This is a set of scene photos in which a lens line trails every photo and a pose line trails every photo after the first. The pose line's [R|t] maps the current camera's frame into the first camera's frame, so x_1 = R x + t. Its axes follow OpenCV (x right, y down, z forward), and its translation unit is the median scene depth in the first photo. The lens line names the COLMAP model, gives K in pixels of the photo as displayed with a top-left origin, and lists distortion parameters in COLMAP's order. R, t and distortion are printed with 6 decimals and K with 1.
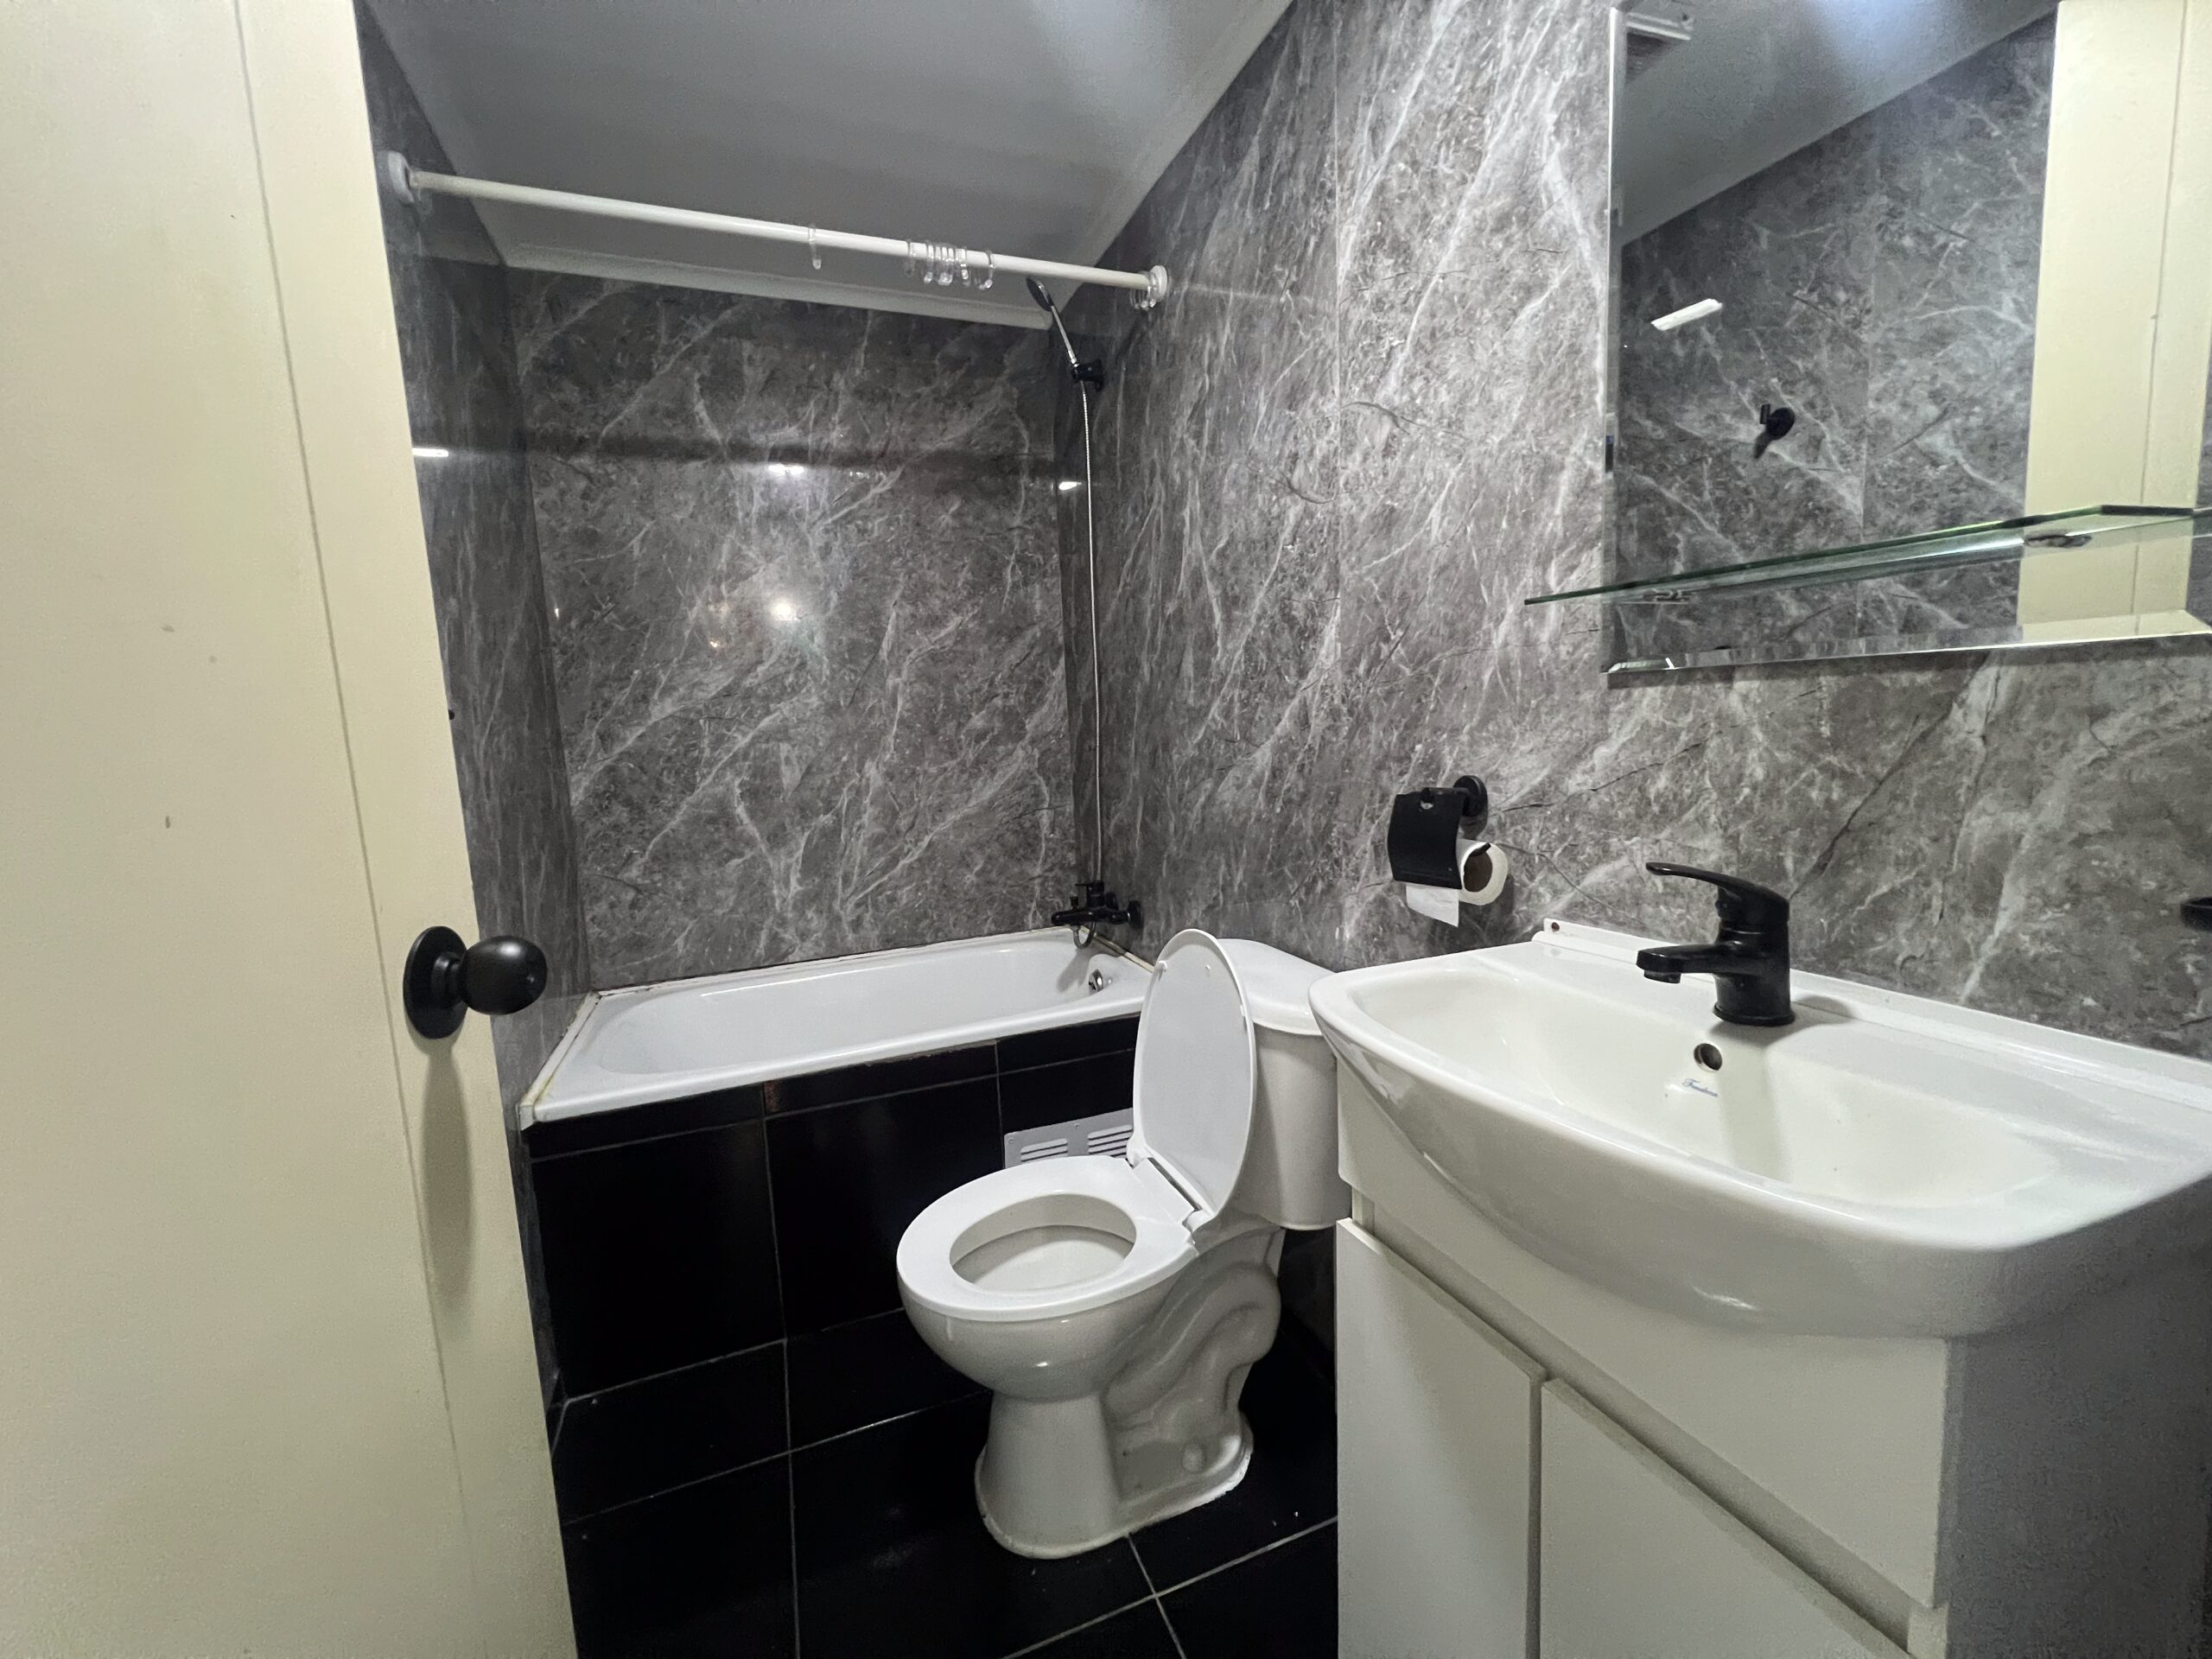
lens RADIAL K [[886.2, 0, 1096.4], [0, 886.2, 827.9], [0, 0, 1]] dist [-0.003373, 0.001009]
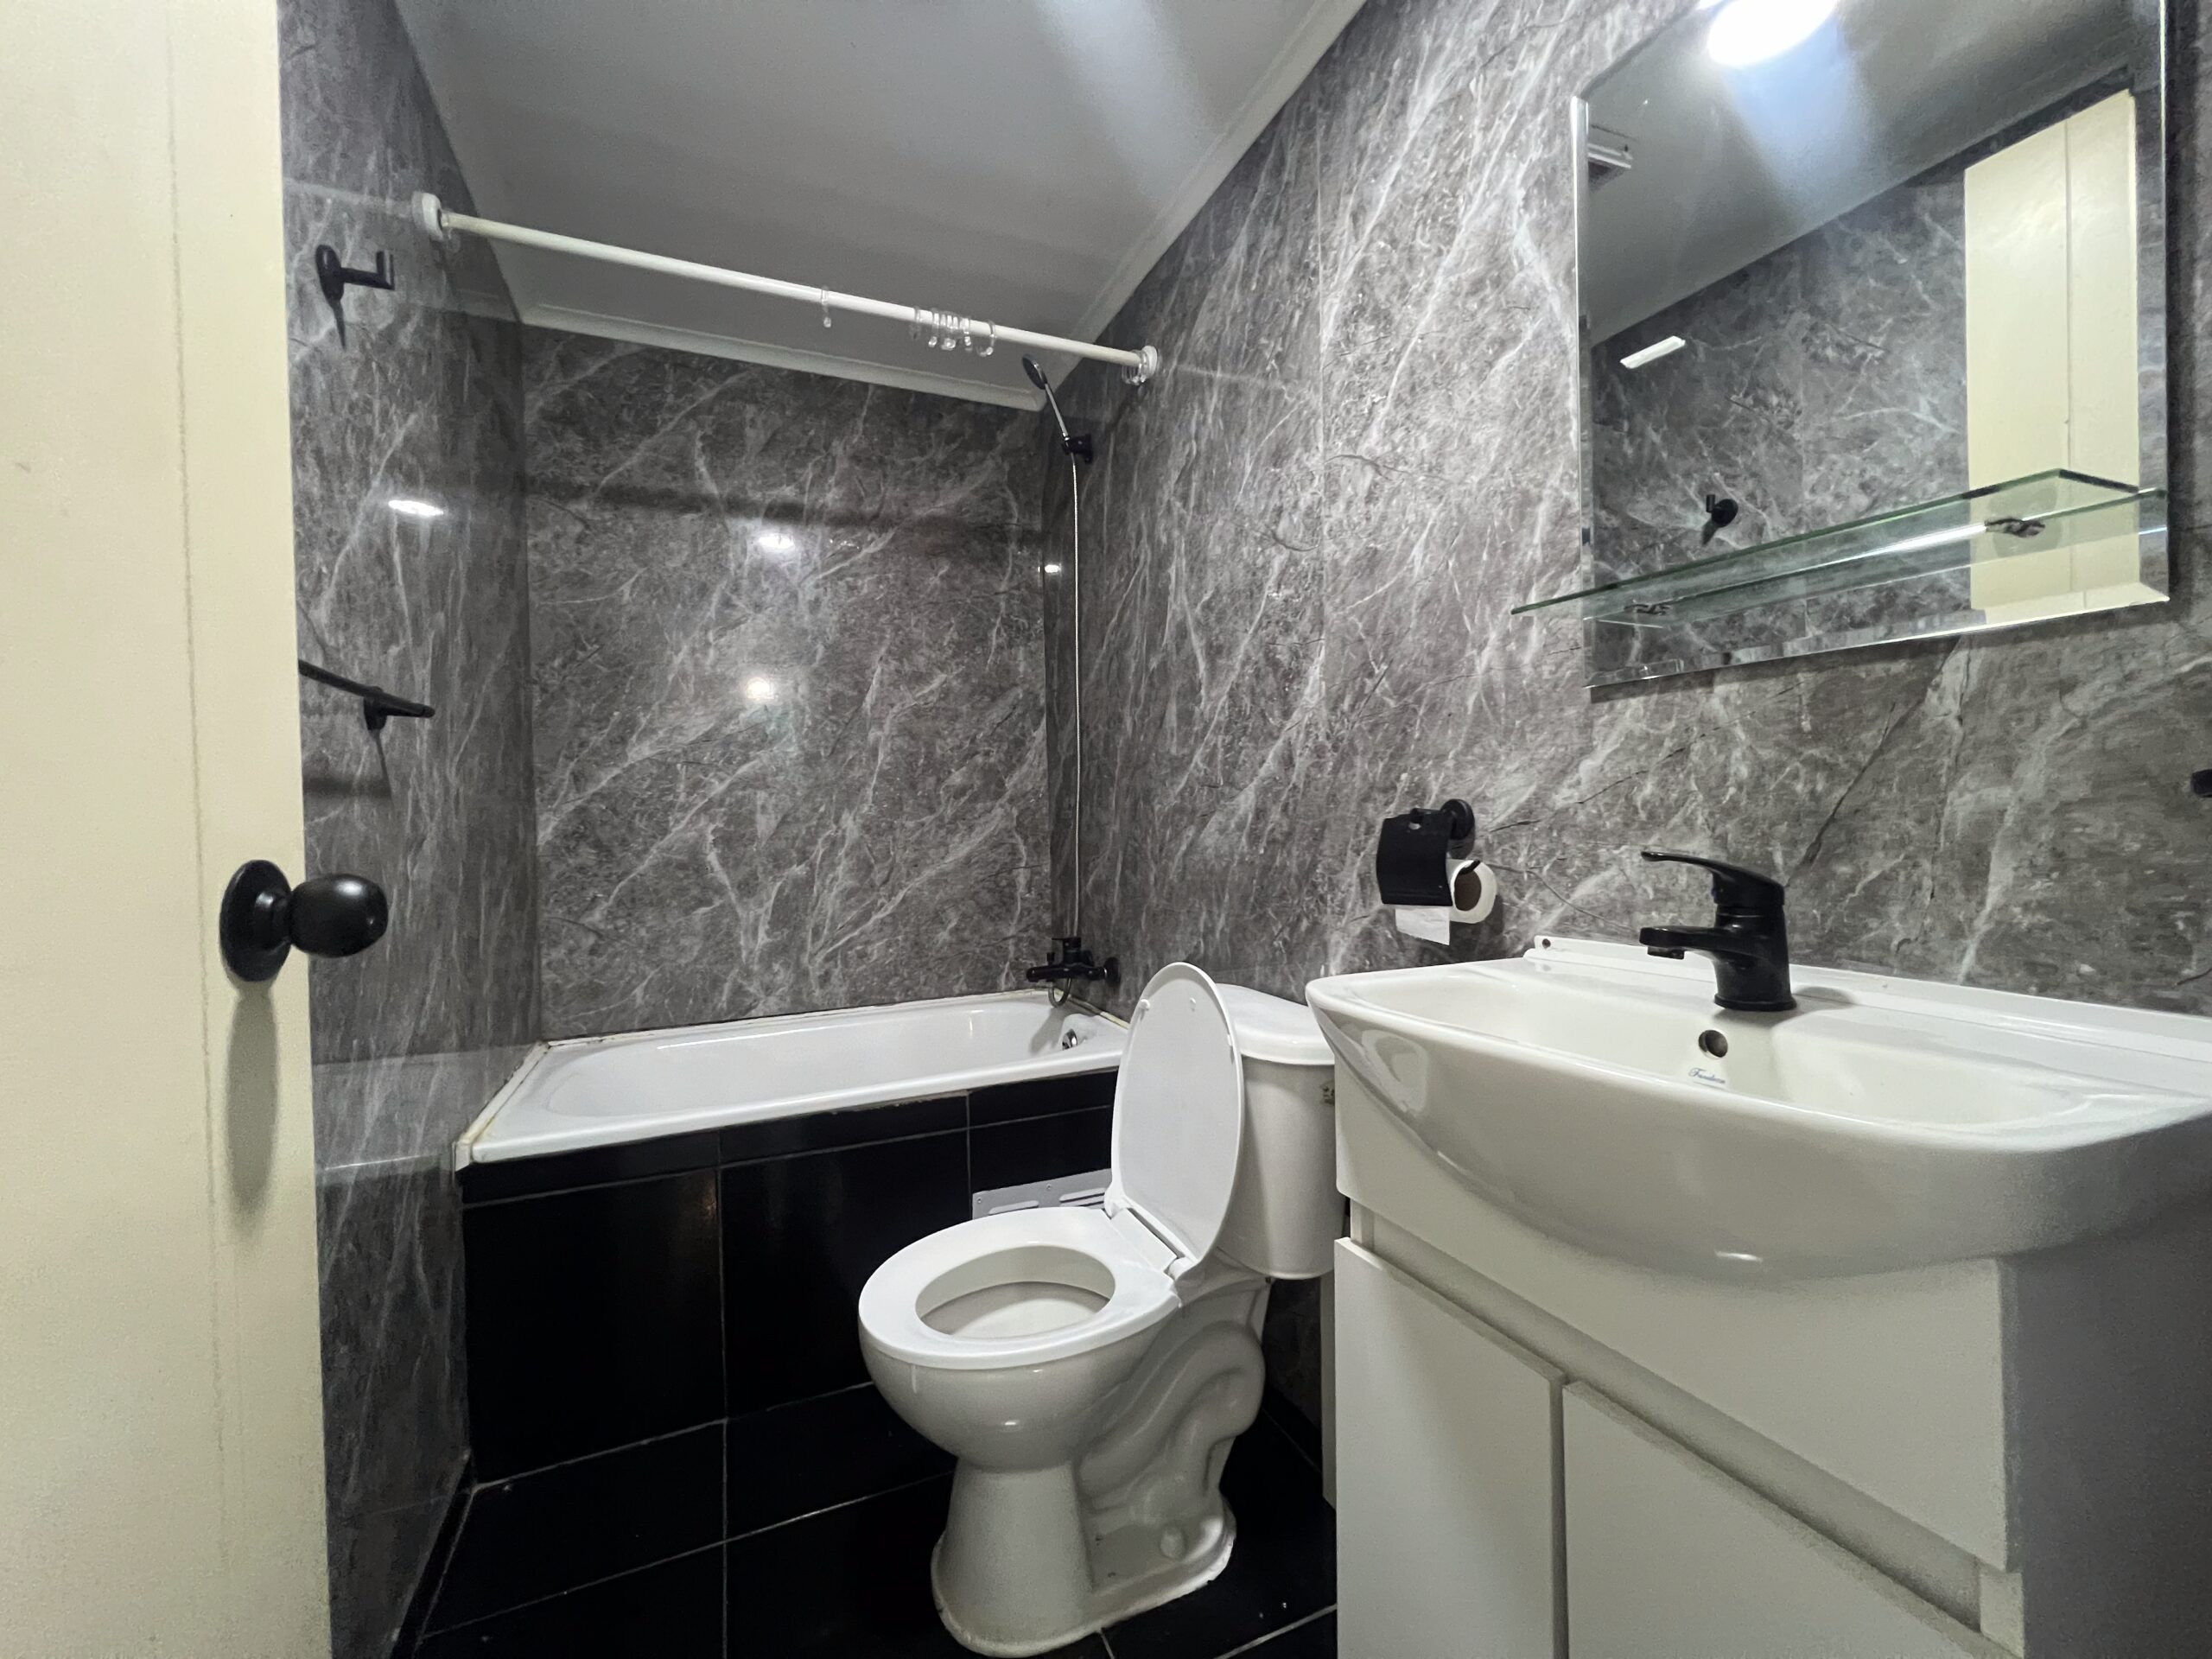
lens RADIAL K [[886.2, 0, 1096.0], [0, 886.2, 828.6], [0, 0, 1]] dist [-0.003373, 0.001009]
pose [[0.999024, 0.026094, 0.035629, -0.019875], [-0.022008, 0.993619, -0.110619, 0.074260], [-0.038288, 0.109727, 0.993224, 0.009591]]
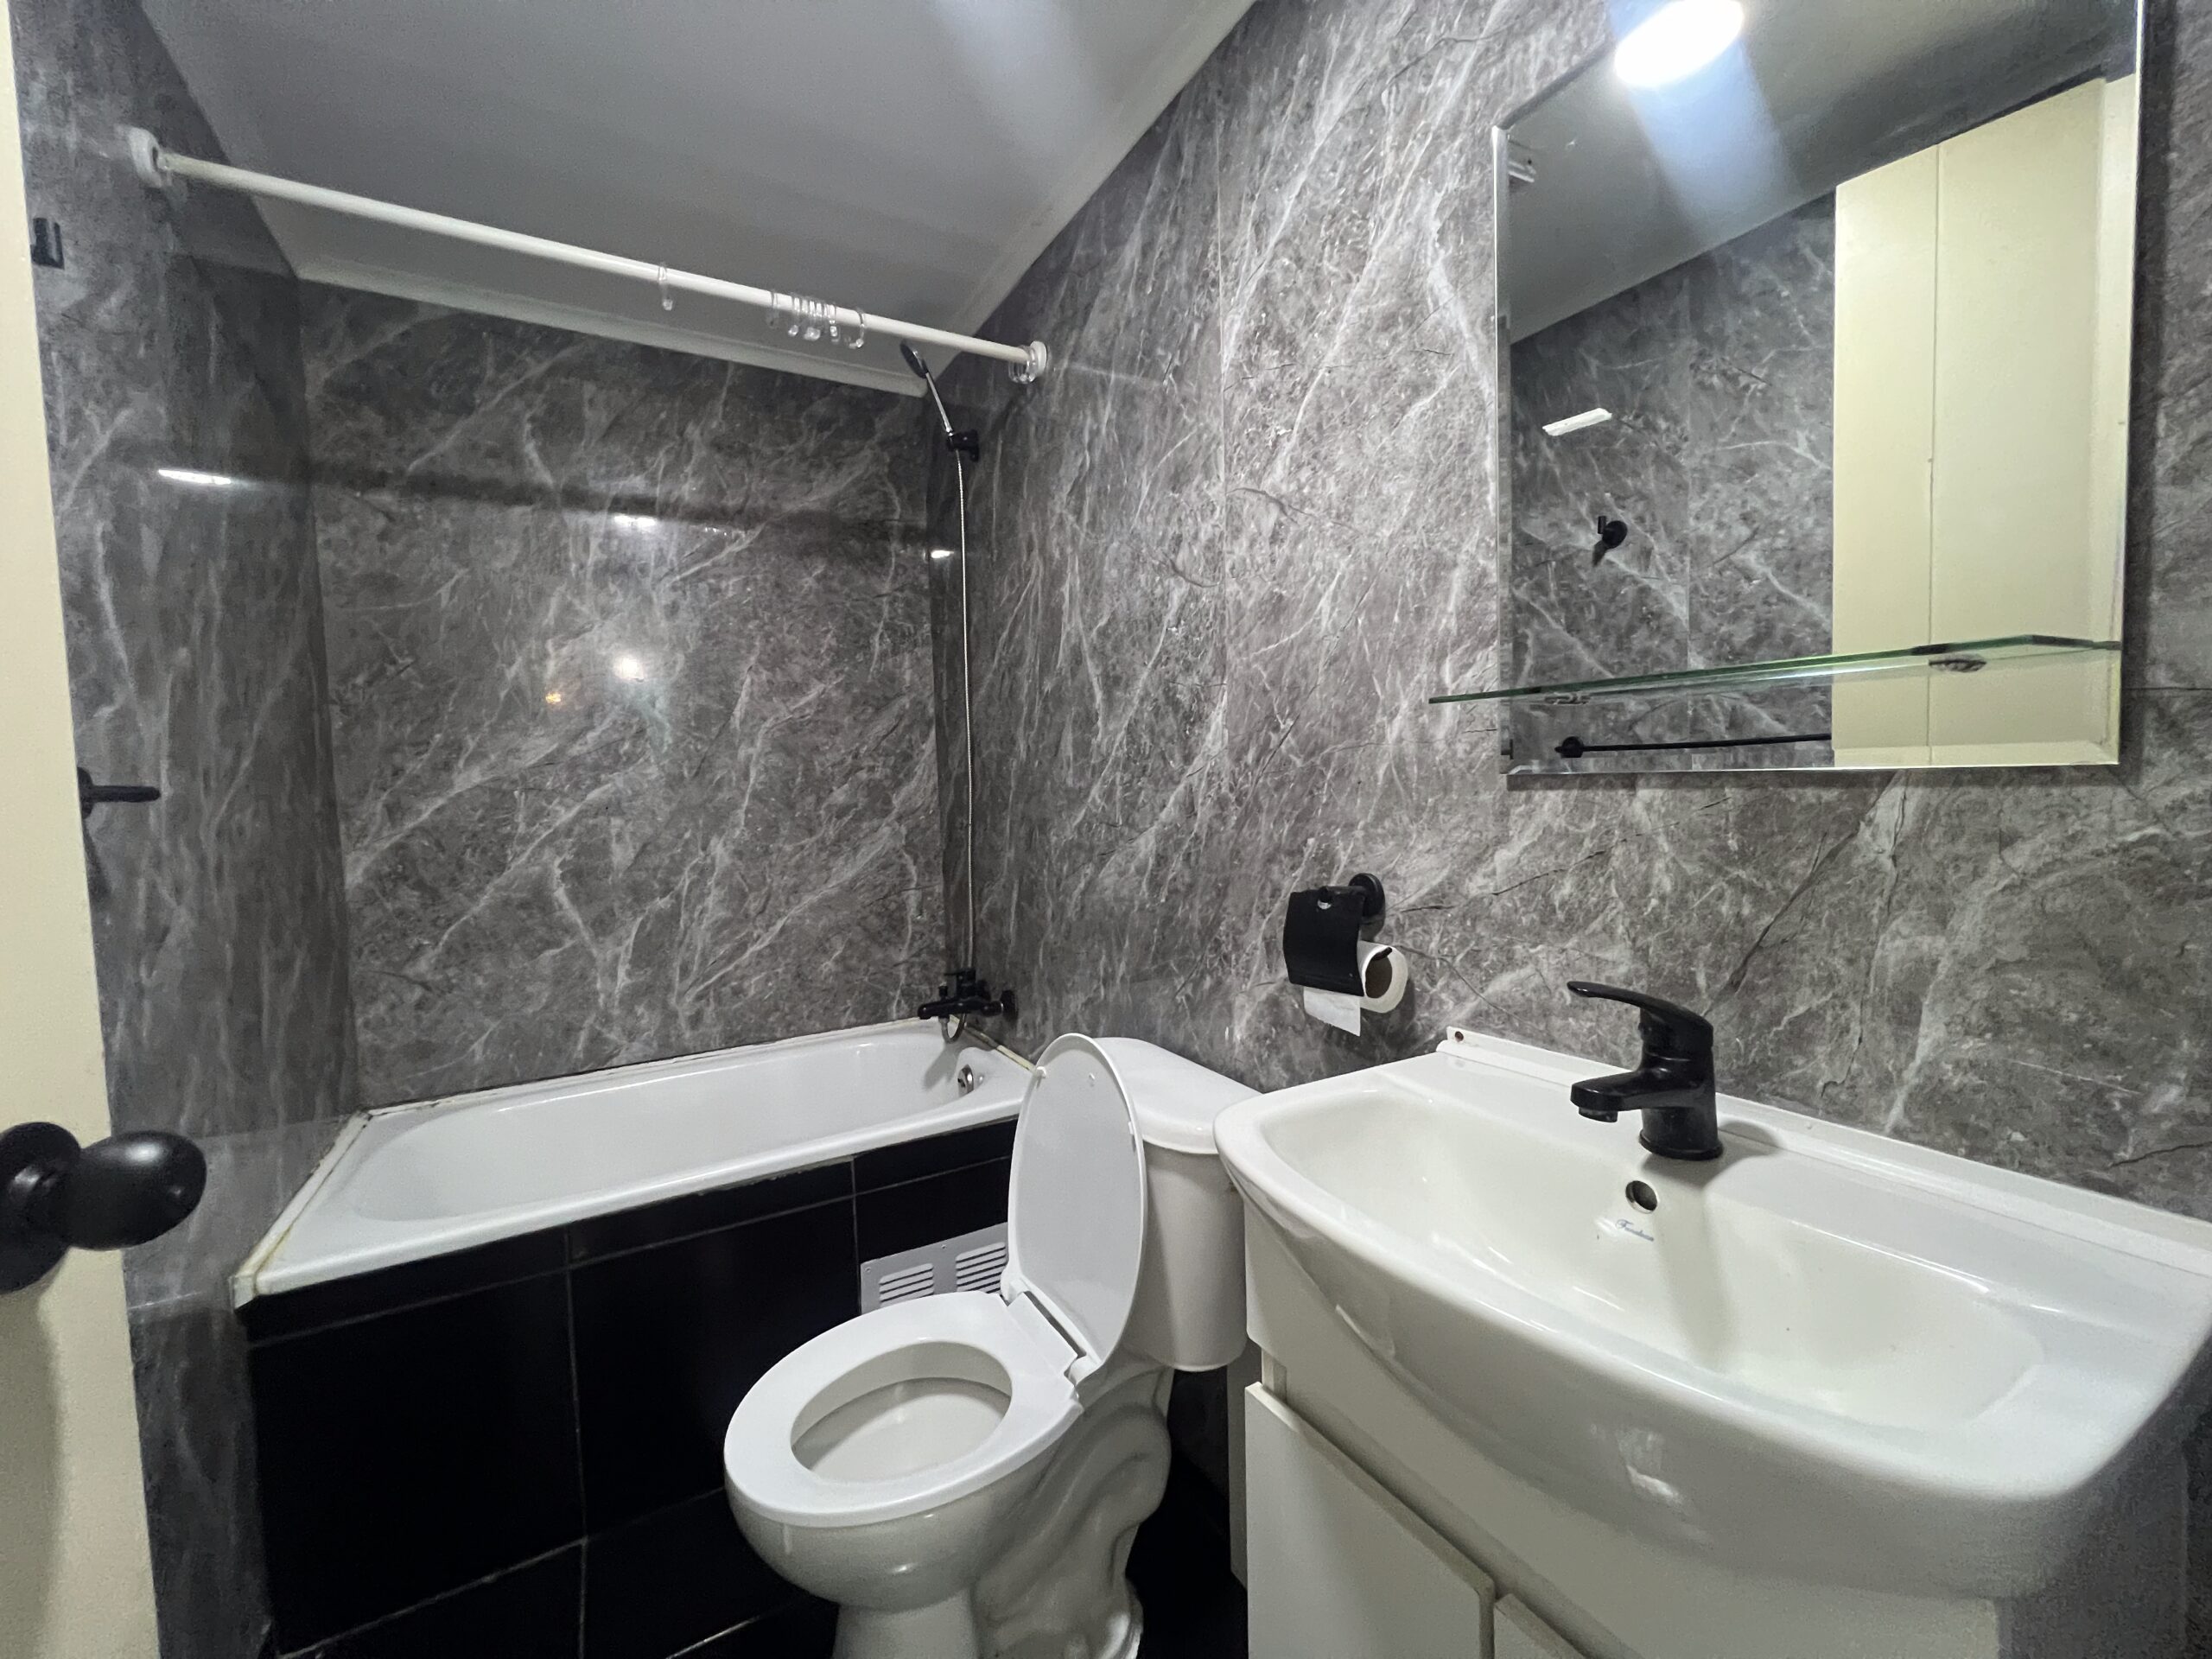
lens RADIAL K [[886.2, 0, 1096.5], [0, 886.2, 827.5], [0, 0, 1]] dist [-0.003373, 0.001009]
pose [[0.989121, 0.009174, 0.146816, -0.005747], [0.001752, 0.997248, -0.074118, -0.029486], [-0.147092, 0.073569, 0.986383, 0.073443]]
